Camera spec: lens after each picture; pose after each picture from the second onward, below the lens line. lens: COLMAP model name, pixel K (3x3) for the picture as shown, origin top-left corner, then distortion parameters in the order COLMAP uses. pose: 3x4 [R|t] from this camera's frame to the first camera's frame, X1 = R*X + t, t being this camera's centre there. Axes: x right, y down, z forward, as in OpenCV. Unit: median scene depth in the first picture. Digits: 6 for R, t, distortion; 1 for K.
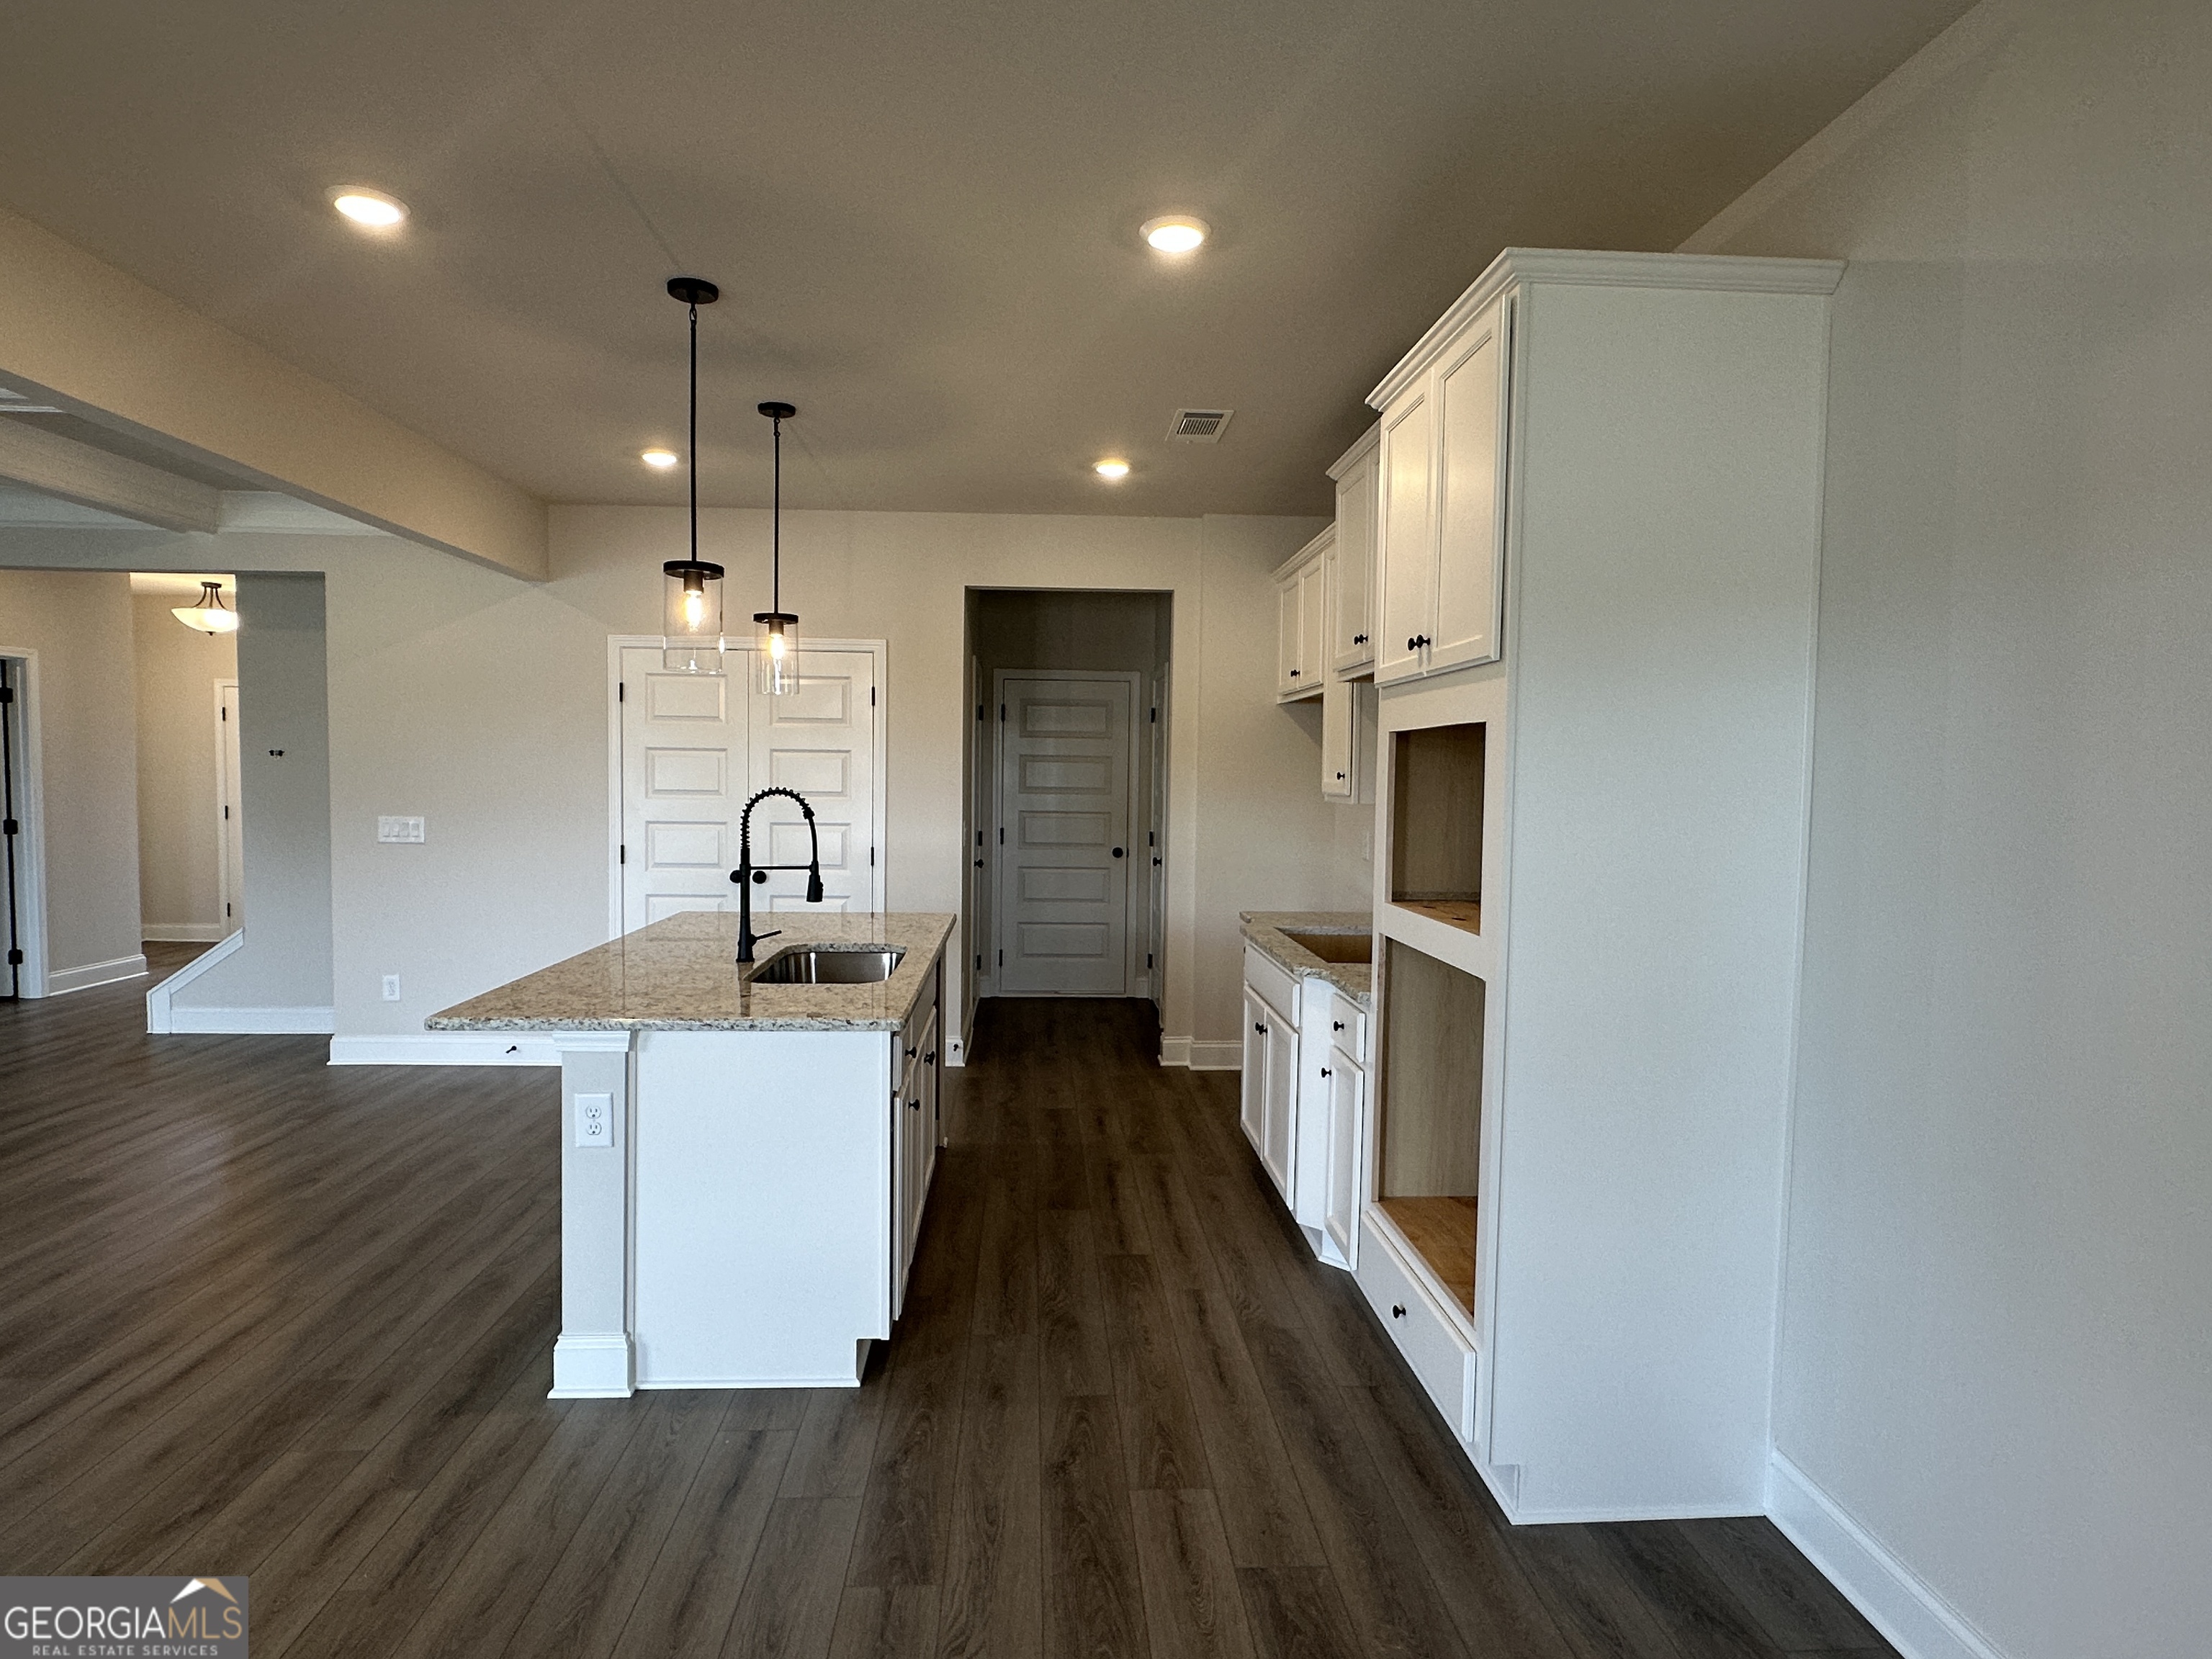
lens RADIAL K [[1208.6, 0, 1094.4], [0, 1208.6, 824.5], [0, 0, 1]] dist [-0.006807, 0.004253]
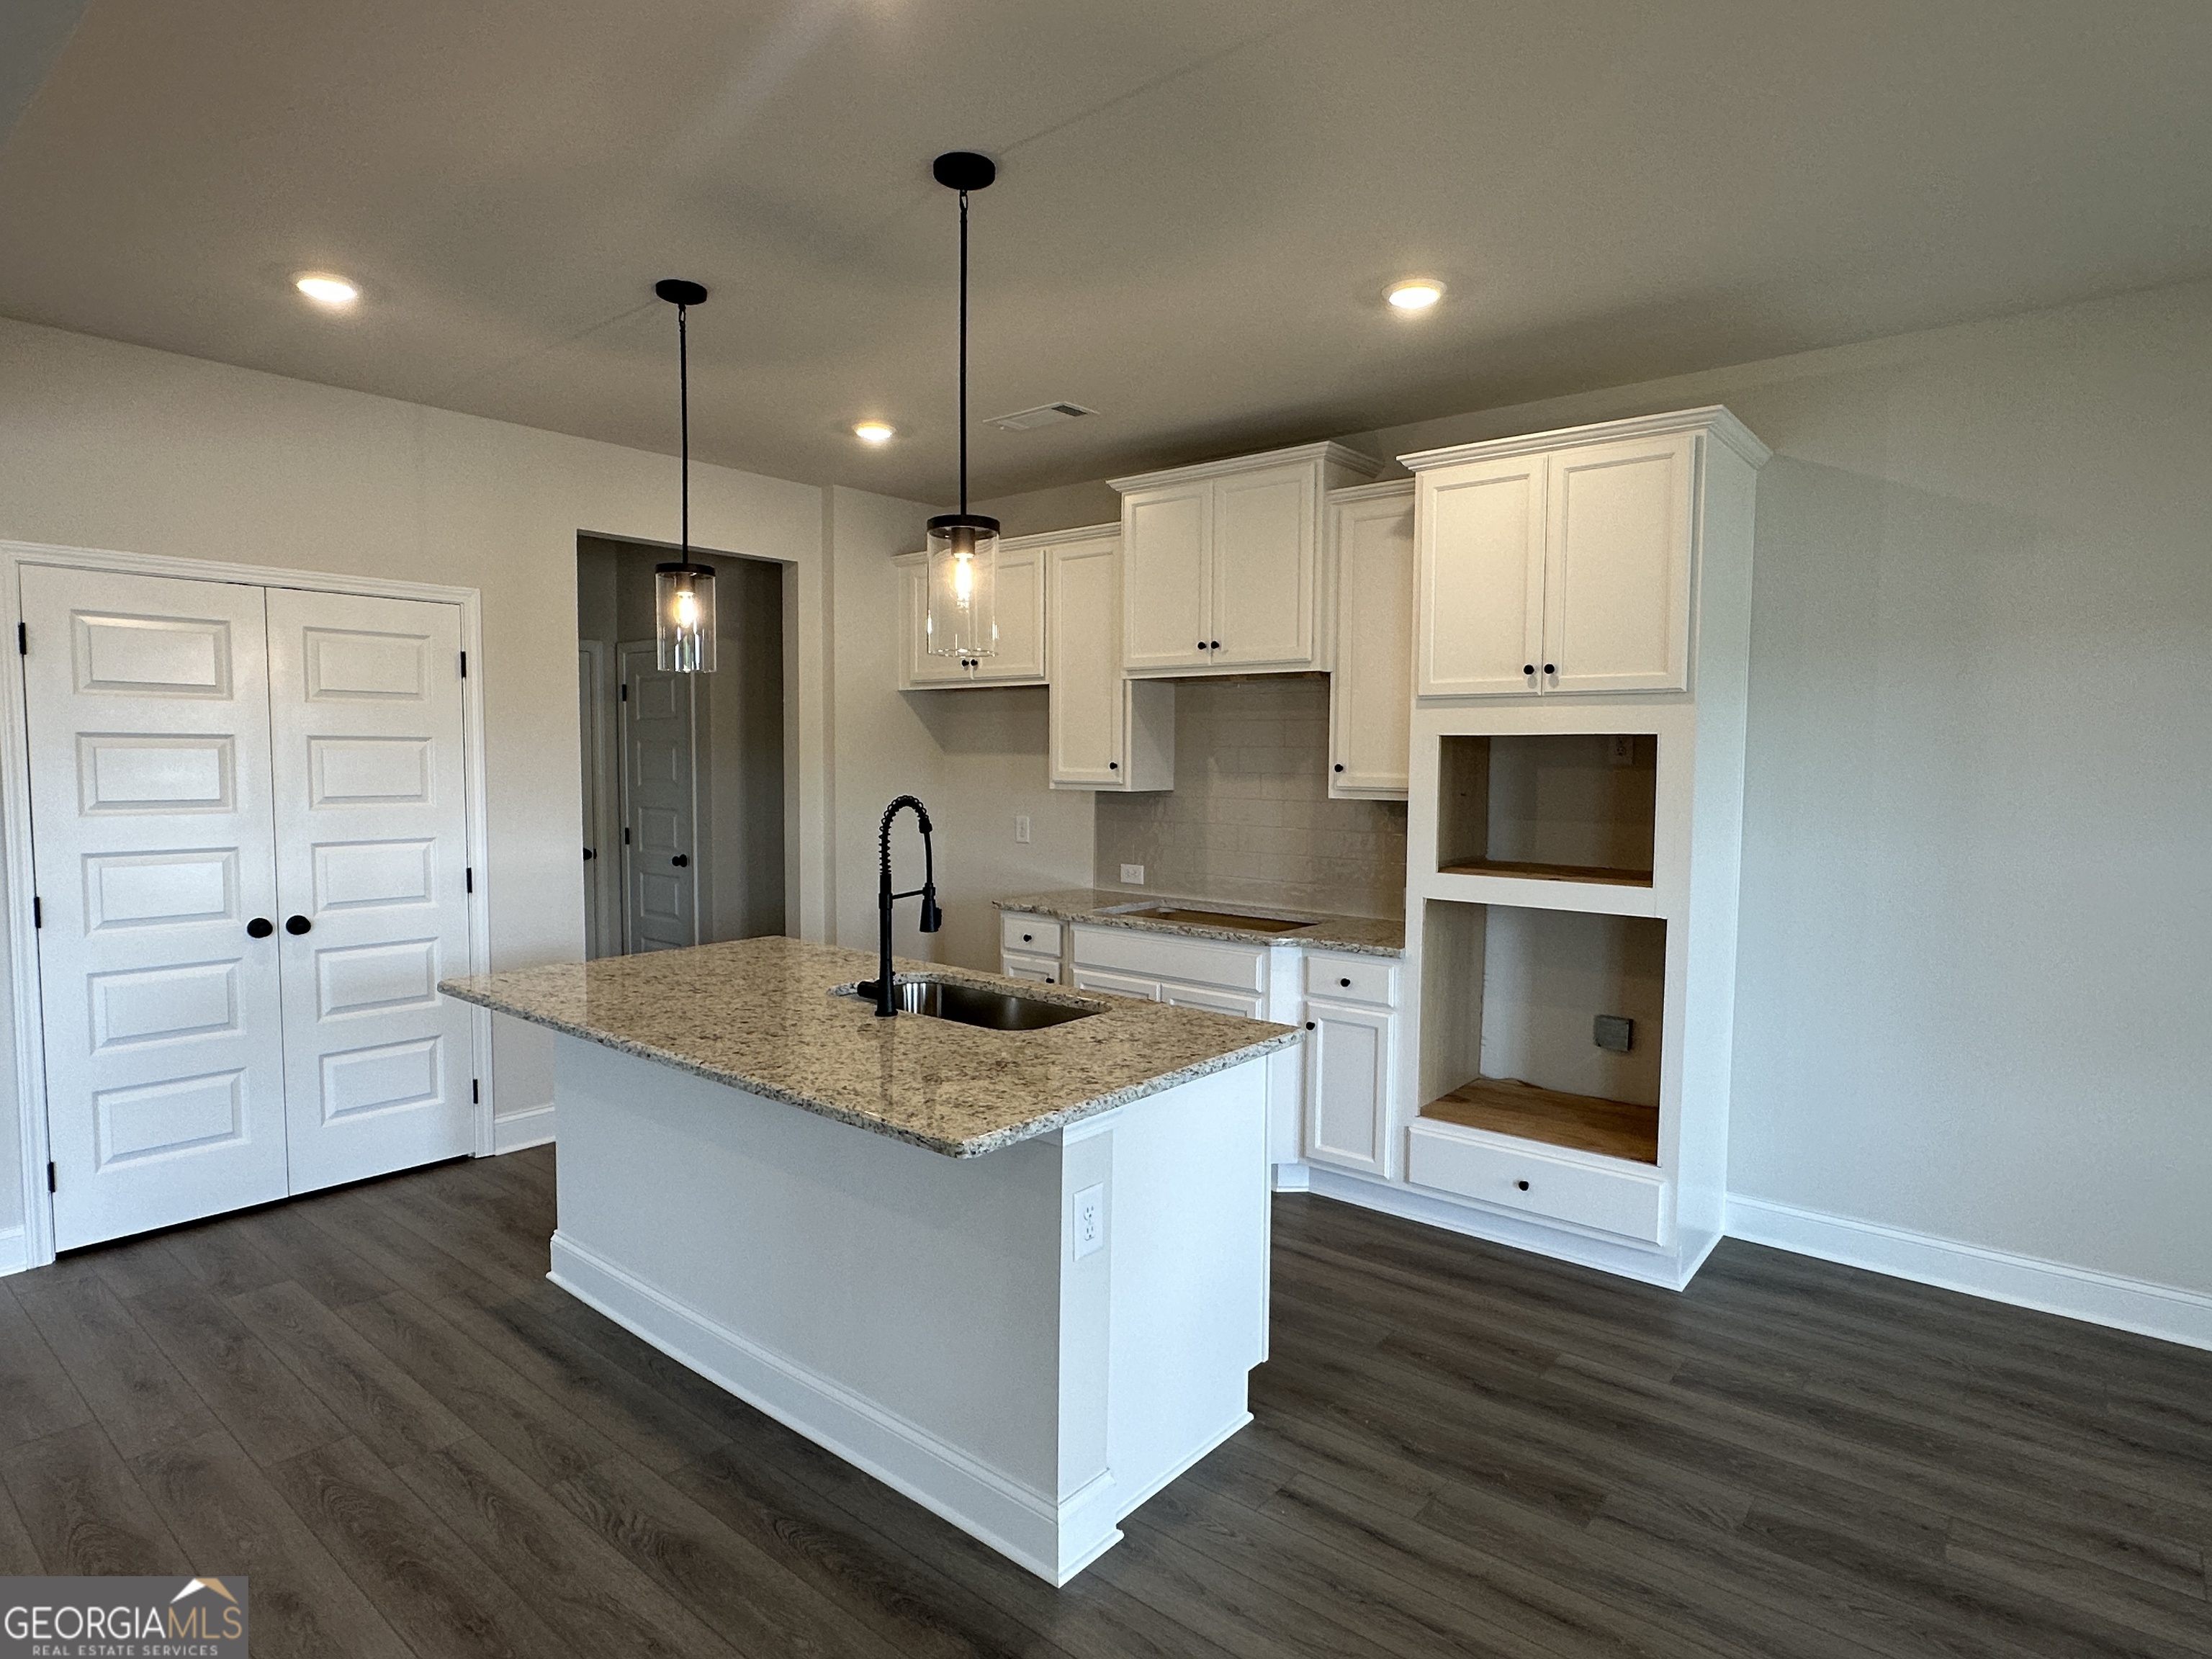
lens RADIAL K [[1208.6, 0, 1095.9], [0, 1208.6, 830.8], [0, 0, 1]] dist [-0.006807, 0.004253]
pose [[0.682023, -0.054491, 0.729298, -0.951101], [0.034249, 0.998506, 0.042577, -0.046554], [-0.730529, -0.004061, 0.682870, 0.435756]]
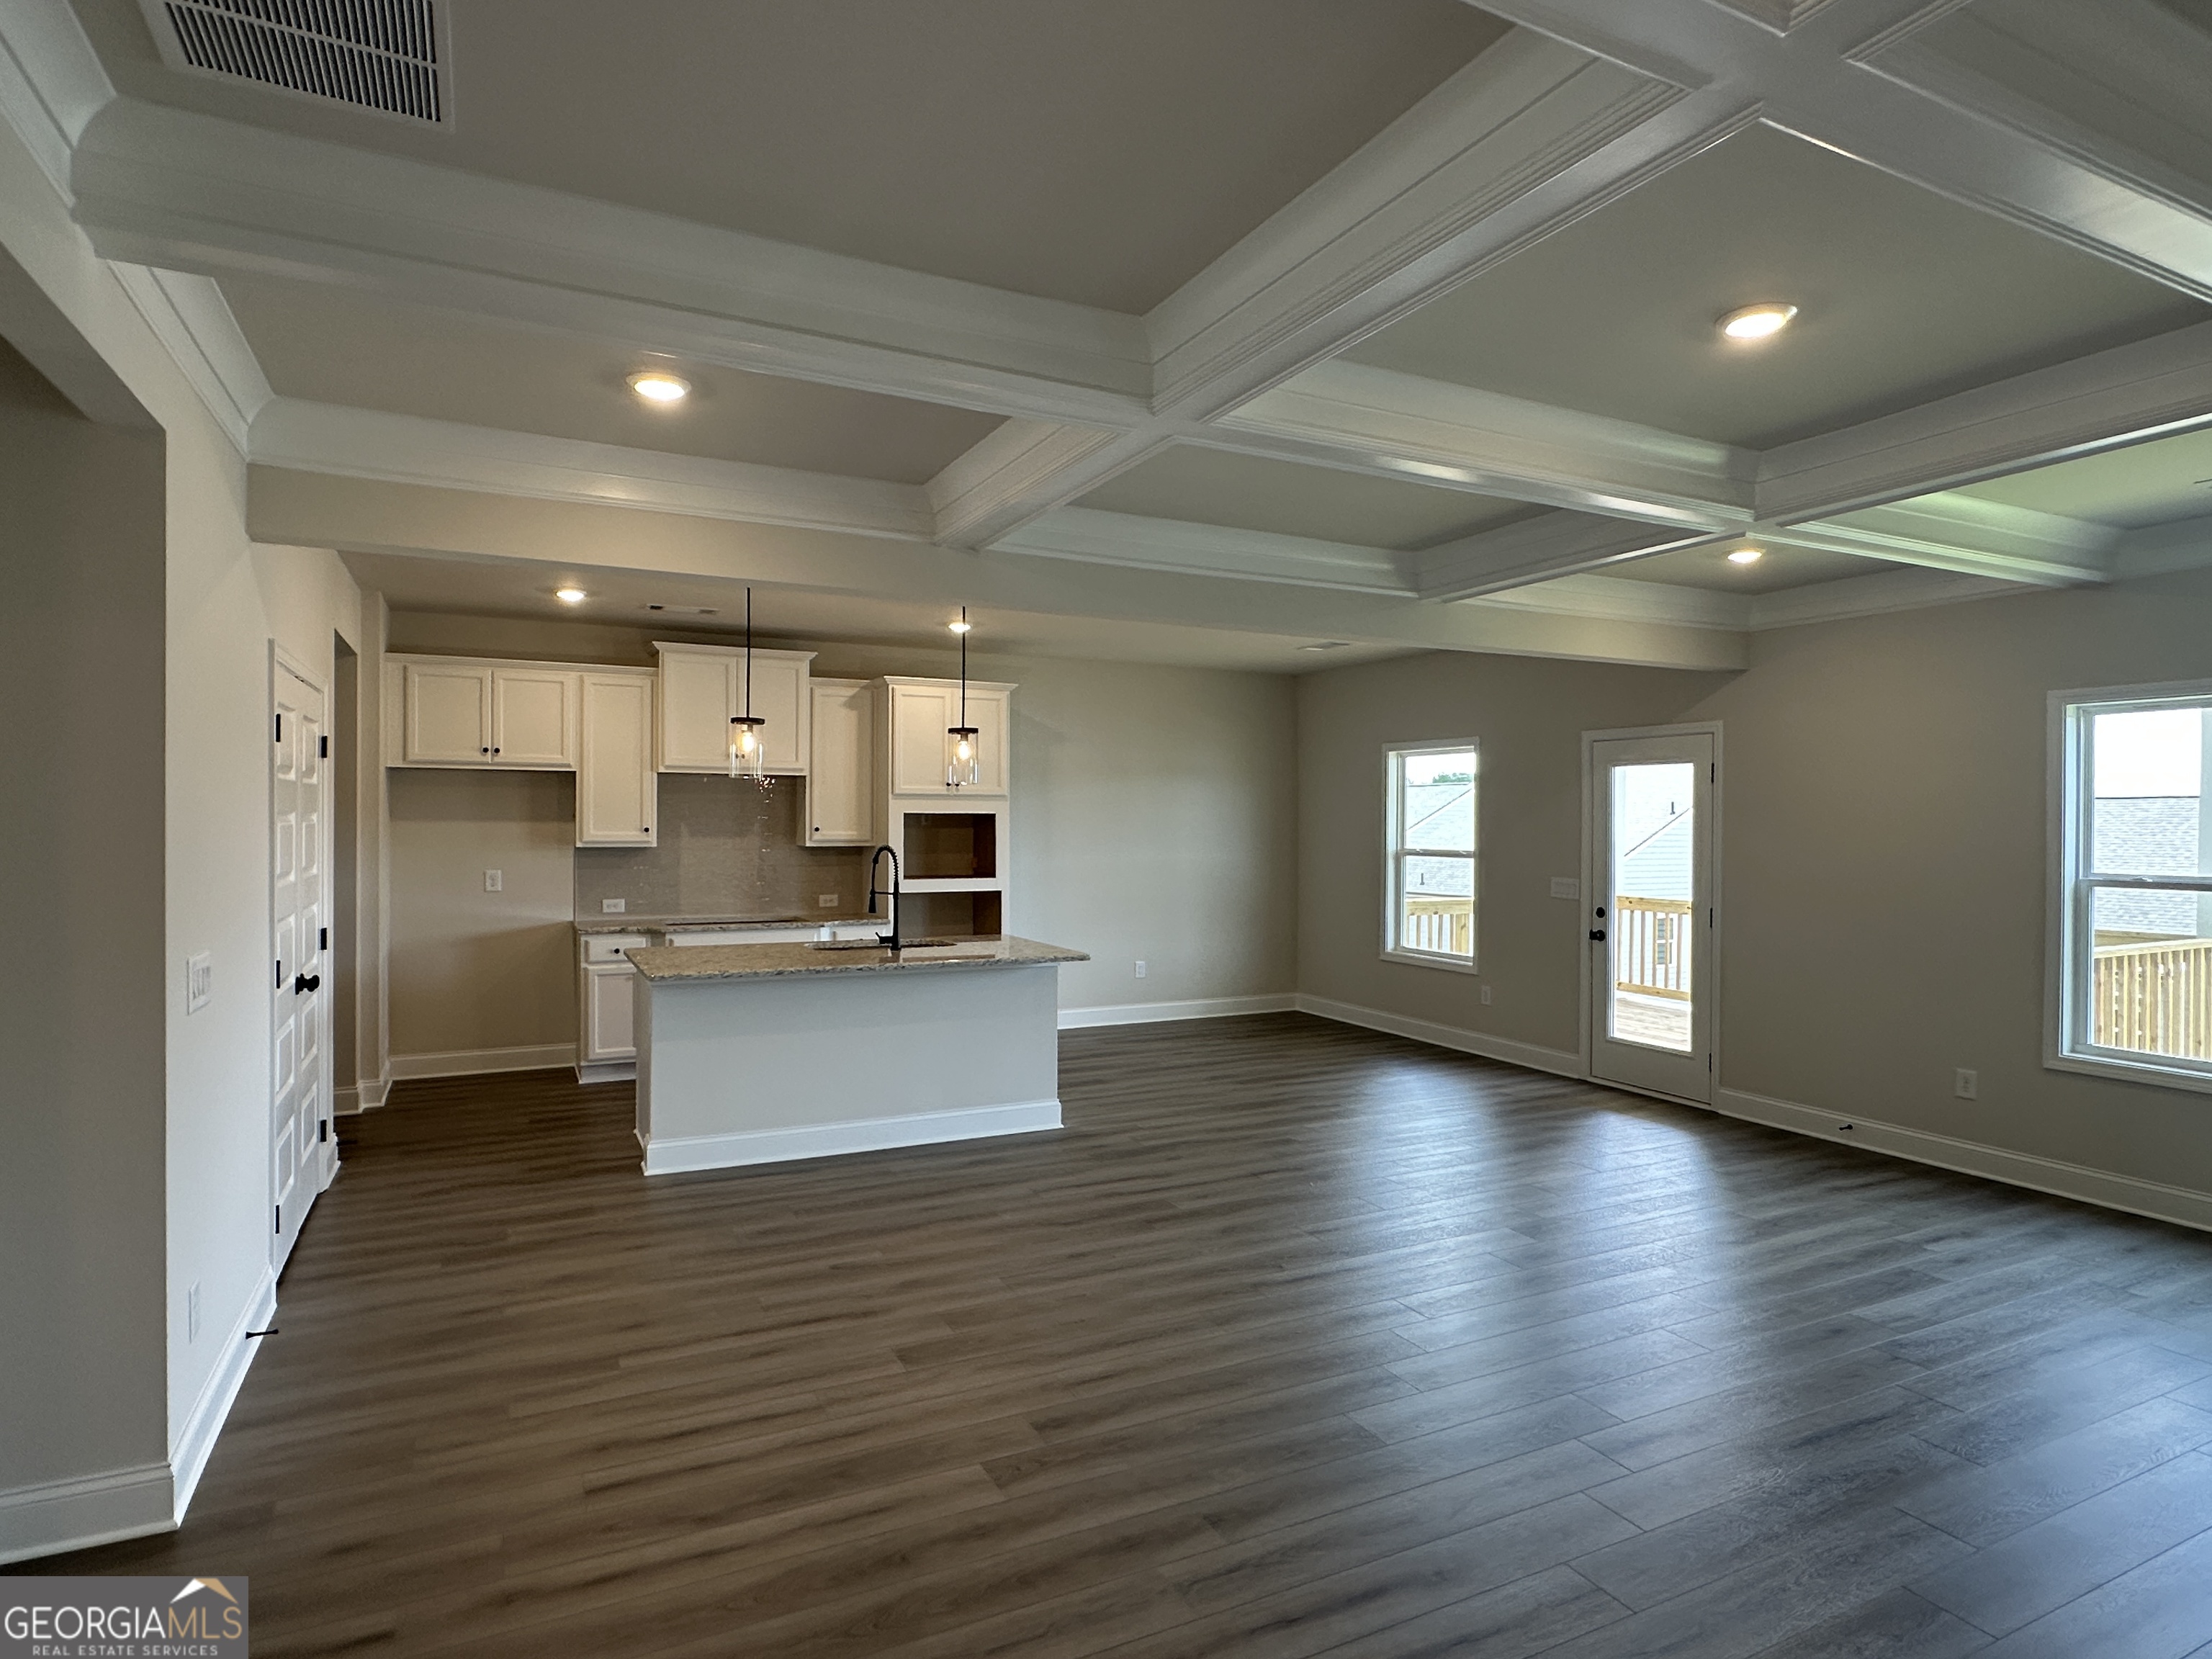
lens RADIAL K [[1208.6, 0, 1093.7], [0, 1208.6, 830.9], [0, 0, 1]] dist [-0.006807, 0.004253]
pose [[-0.396141, -0.025050, 0.917848, -2.375886], [0.027774, 0.998843, 0.039248, -0.135339], [-0.917770, 0.041040, -0.394987, 1.729889]]
